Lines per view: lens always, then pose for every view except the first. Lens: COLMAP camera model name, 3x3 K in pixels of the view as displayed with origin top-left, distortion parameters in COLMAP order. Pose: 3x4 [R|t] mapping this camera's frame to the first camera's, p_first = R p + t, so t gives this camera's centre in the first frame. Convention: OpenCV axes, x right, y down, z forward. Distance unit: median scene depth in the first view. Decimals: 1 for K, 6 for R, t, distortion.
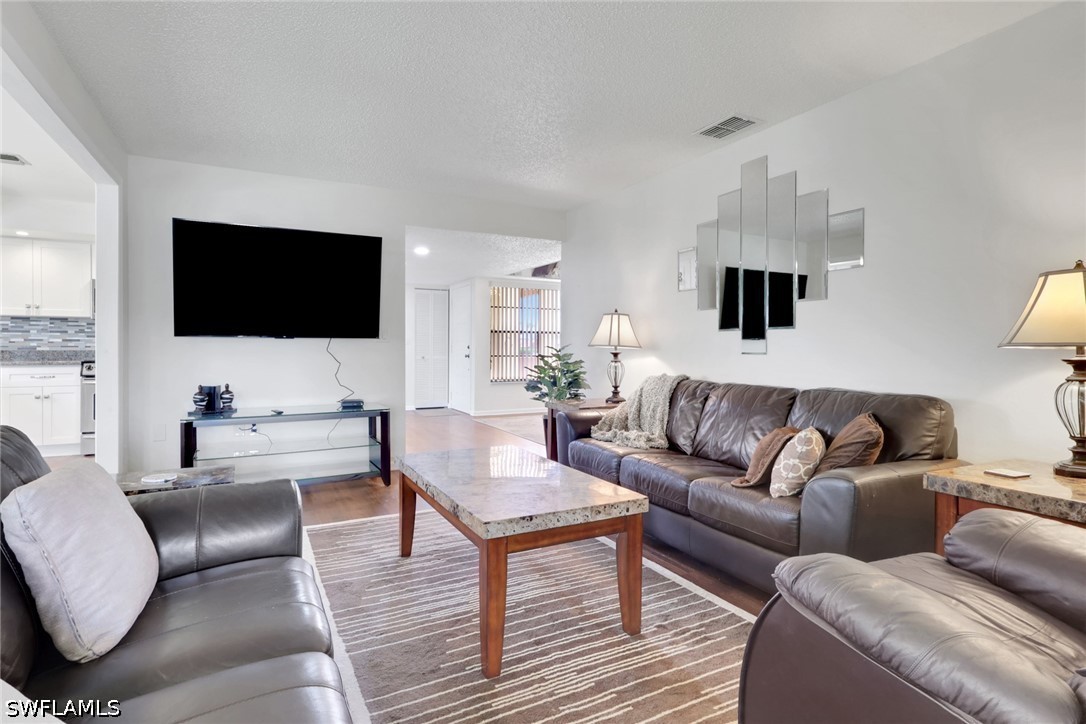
lens RADIAL K [[558.2, 0, 546.8], [0, 558.2, 356.9], [0, 0, 1]] dist [-0.003377, 0.001021]
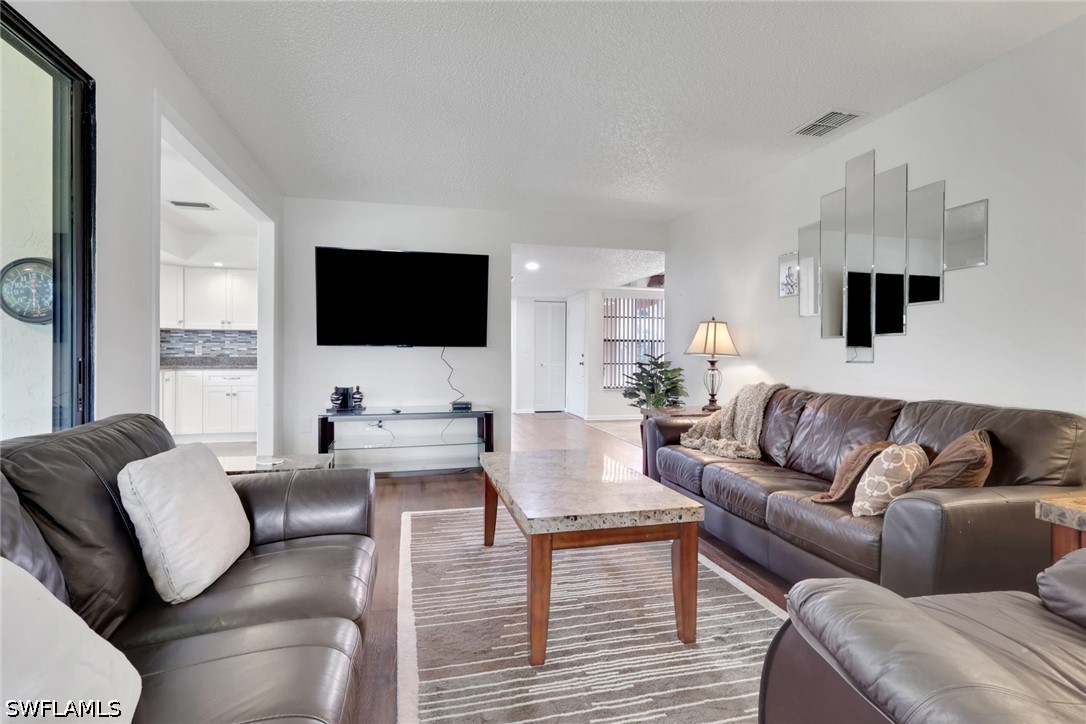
lens RADIAL K [[530.0, 0, 544.6], [0, 530.0, 363.3], [0, 0, 1]] dist [-0.004647, 0.002180]
pose [[0.971370, 0.005346, -0.237510, 0.104345], [-0.006038, 0.999979, -0.002185, 0.001658], [0.237494, 0.003557, 0.971383, 0.015755]]
